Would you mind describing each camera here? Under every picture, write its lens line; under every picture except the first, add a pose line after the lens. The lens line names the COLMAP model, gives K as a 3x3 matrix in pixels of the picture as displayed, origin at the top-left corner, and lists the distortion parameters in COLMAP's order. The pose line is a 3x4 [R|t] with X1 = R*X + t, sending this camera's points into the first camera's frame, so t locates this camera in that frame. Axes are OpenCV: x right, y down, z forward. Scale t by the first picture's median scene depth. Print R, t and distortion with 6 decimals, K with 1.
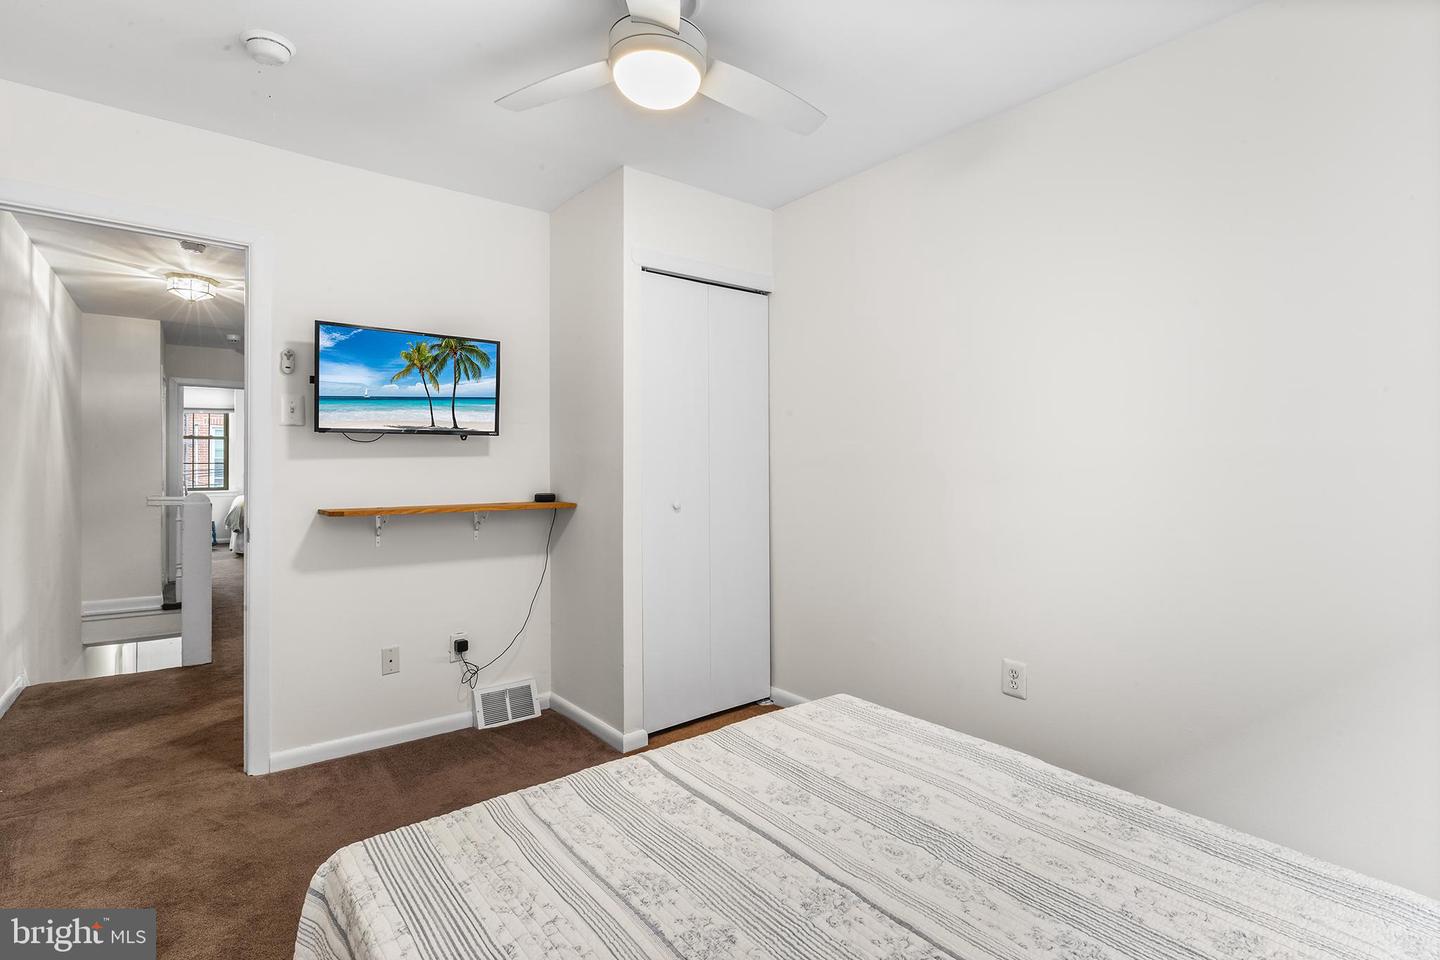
lens RADIAL K [[696.5, 0, 721.7], [0, 696.5, 466.3], [0, 0, 1]] dist [-0.001374, -0.000145]
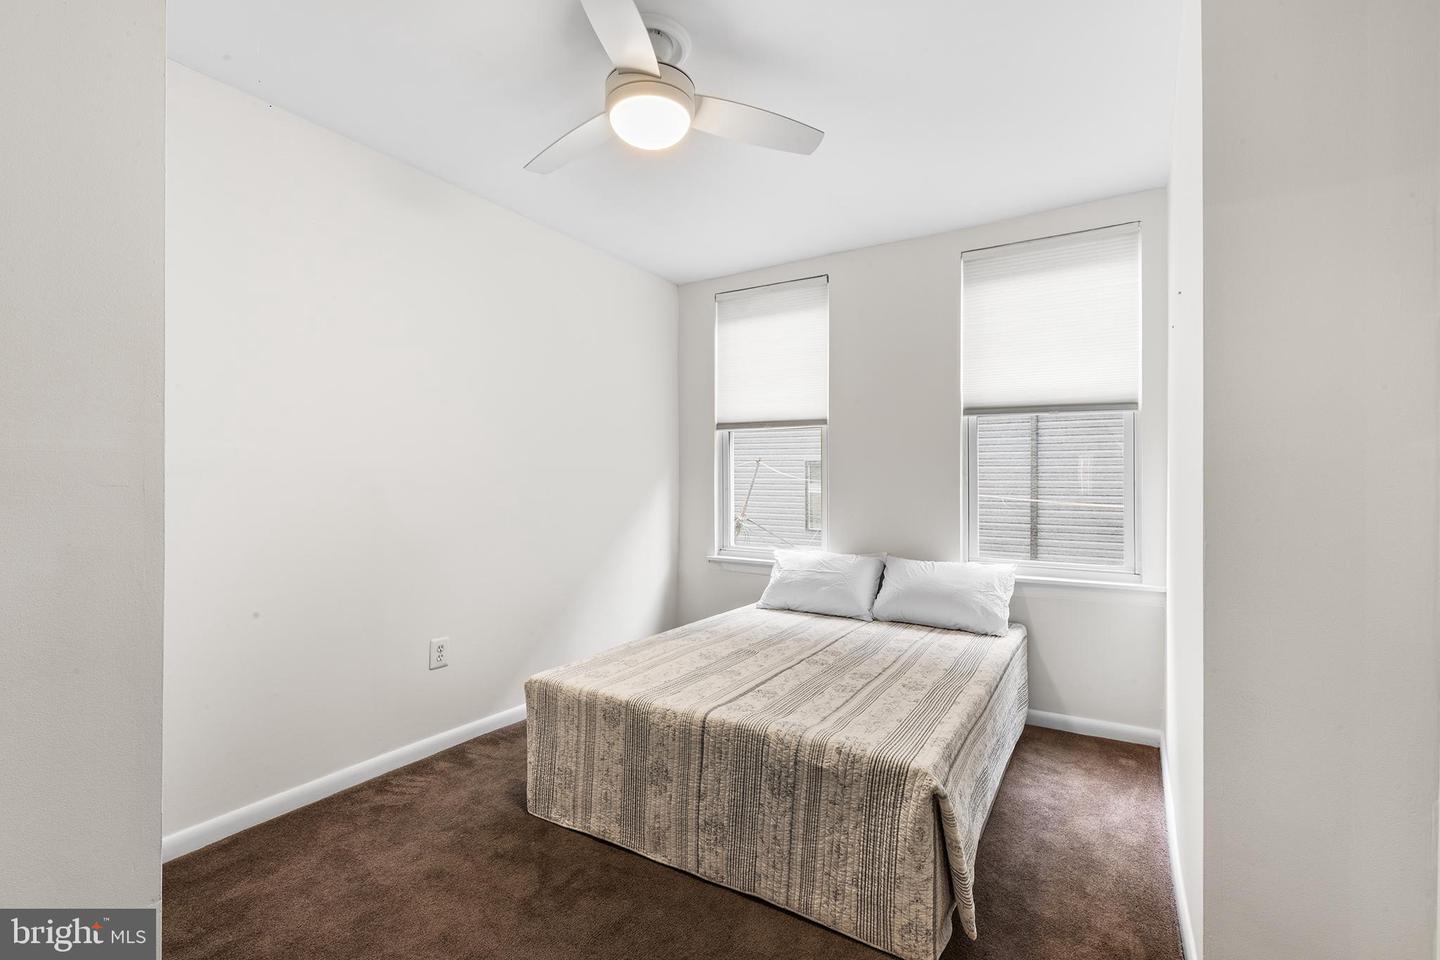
lens RADIAL K [[655.7, 0, 717.7], [0, 655.7, 479.6], [0, 0, 1]] dist [0.002811, 0.000769]
pose [[-0.350899, -0.002148, 0.936411, -1.456576], [-0.002518, 0.999996, 0.001350, -0.002715], [-0.936410, -0.001884, -0.350903, 1.669149]]
